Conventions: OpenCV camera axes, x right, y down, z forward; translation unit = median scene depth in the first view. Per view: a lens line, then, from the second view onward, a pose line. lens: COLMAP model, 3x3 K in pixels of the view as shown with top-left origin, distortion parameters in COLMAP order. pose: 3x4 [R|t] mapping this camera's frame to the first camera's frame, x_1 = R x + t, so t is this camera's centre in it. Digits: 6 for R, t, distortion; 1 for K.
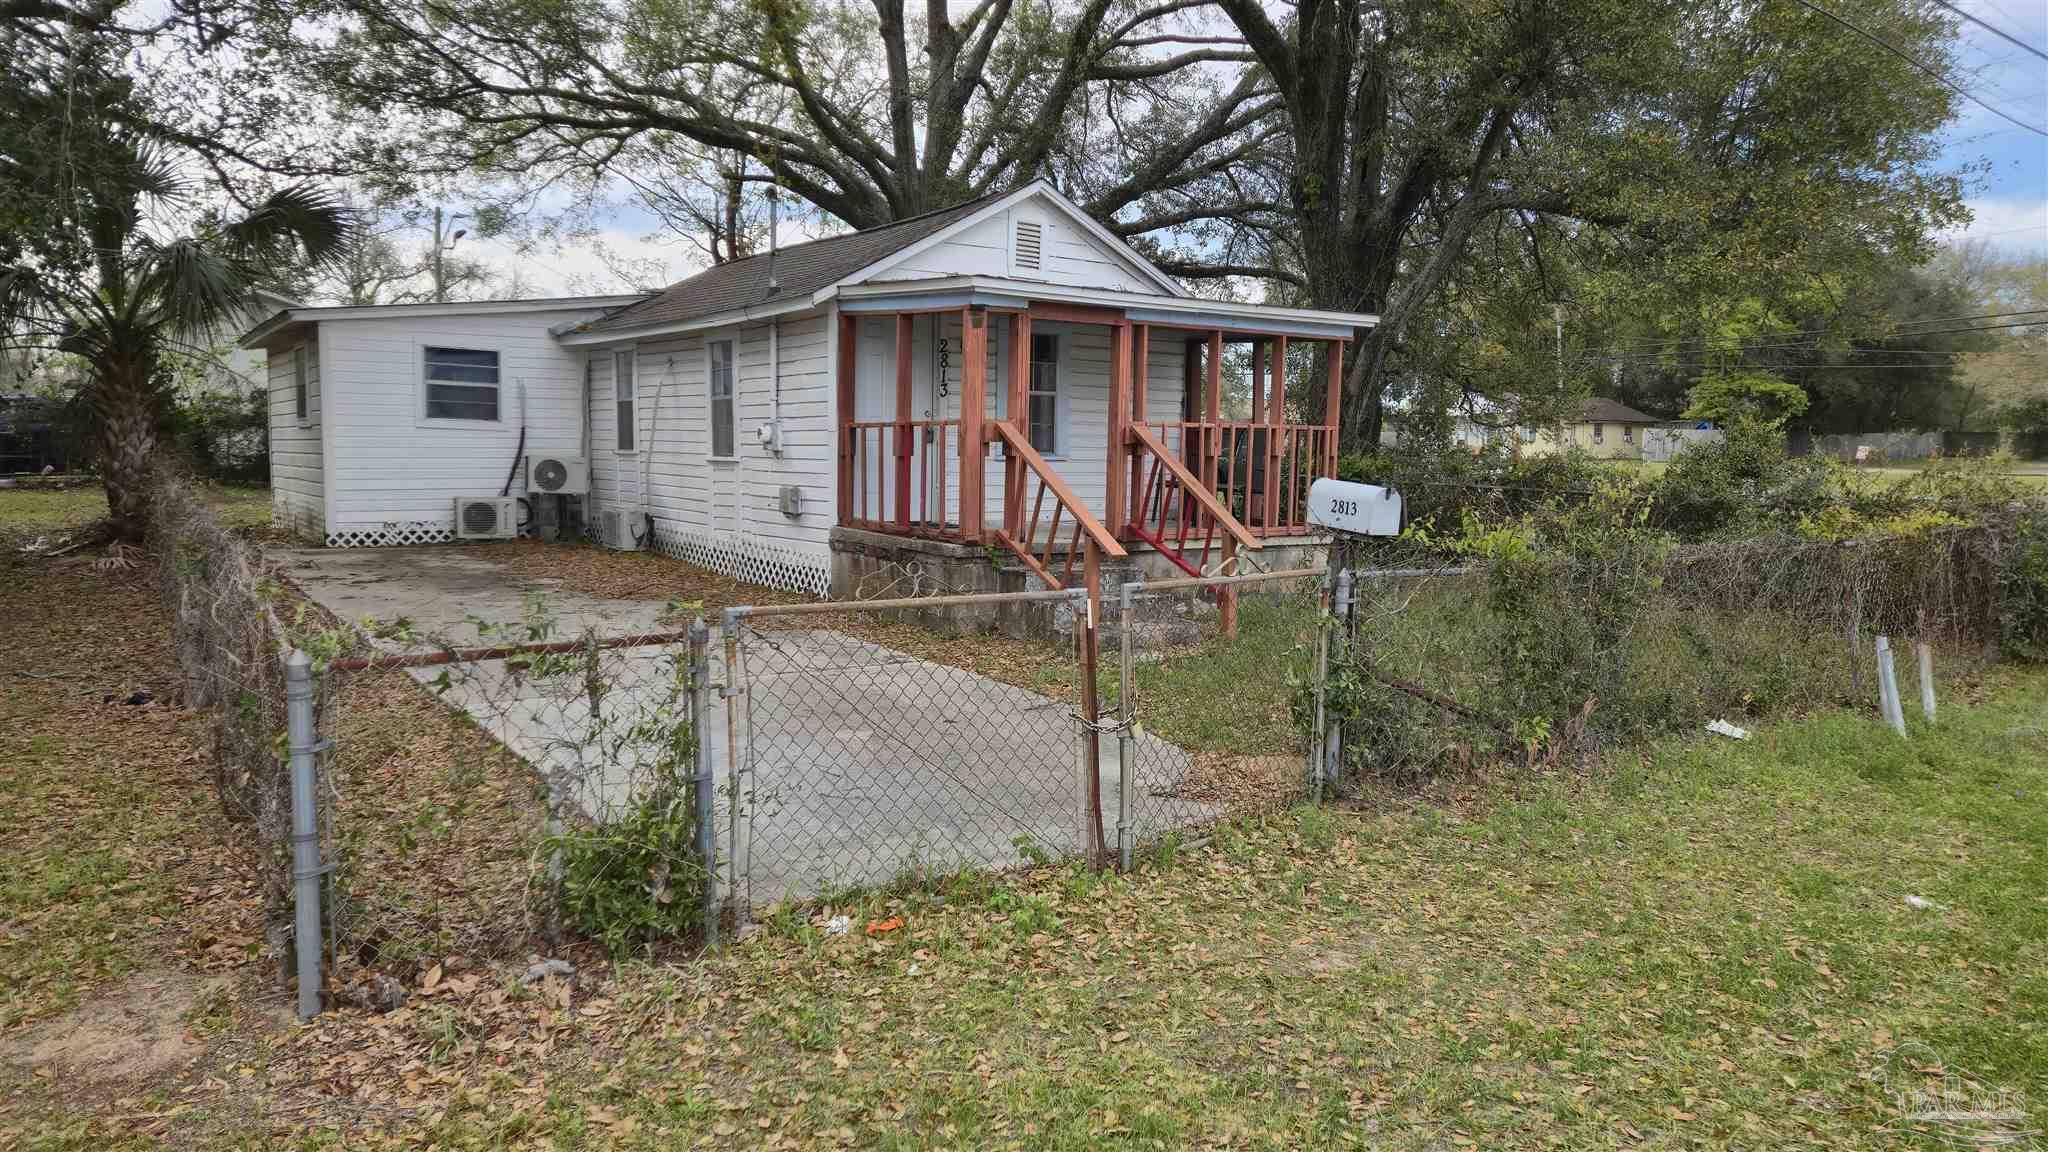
lens RADIAL K [[1371.0, 0, 1034.2], [0, 1371.0, 570.2], [0, 0, 1]] dist [0.045549, -0.001013]
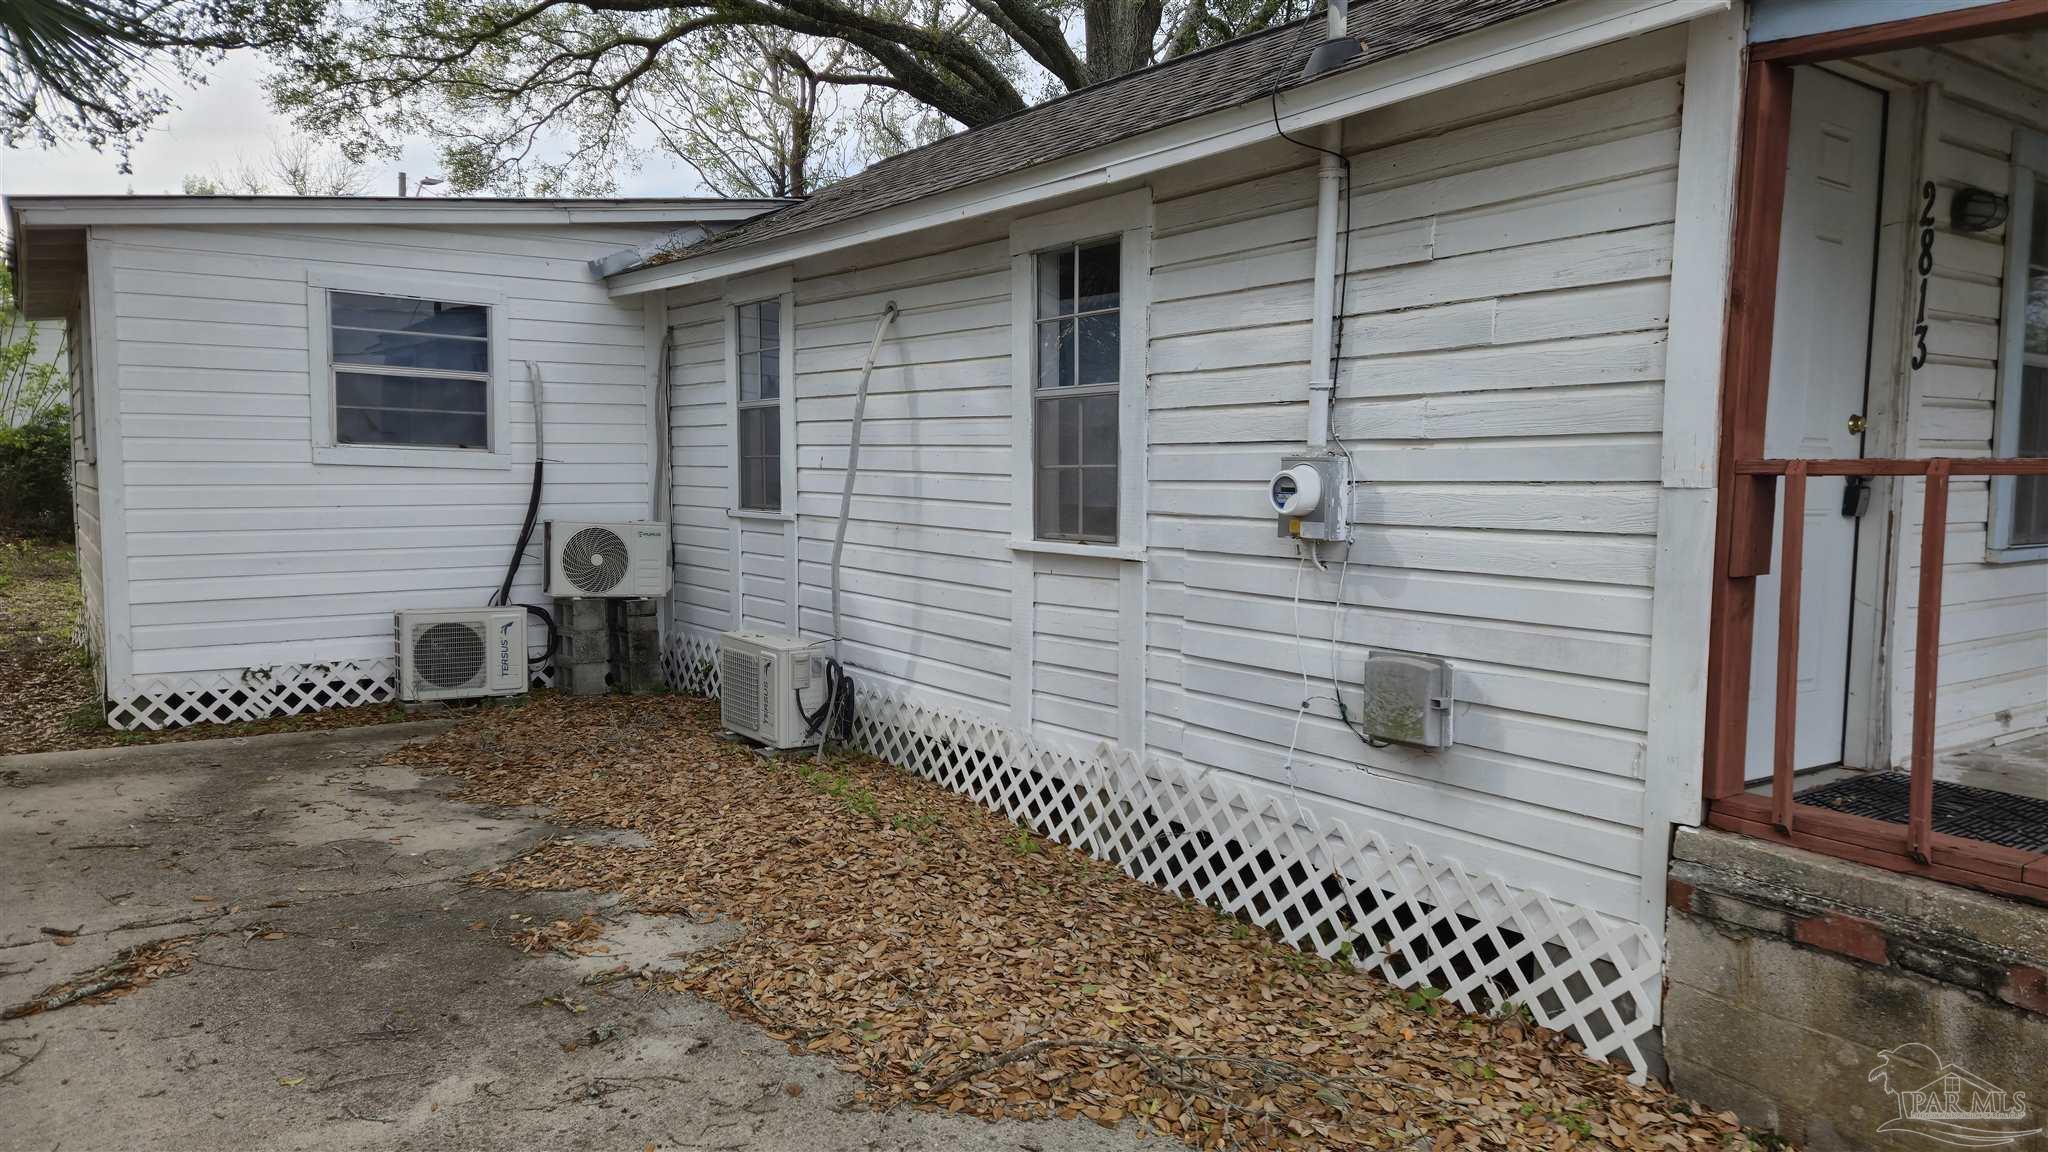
lens RADIAL K [[1377.2, 0, 1027.4], [0, 1377.2, 585.4], [0, 0, 1]] dist [0.040772, -0.002513]
pose [[0.999962, -0.003797, 0.007892, -0.205960], [0.003828, 0.999985, -0.003962, -0.058642], [-0.007877, 0.003992, 0.999961, 0.520178]]
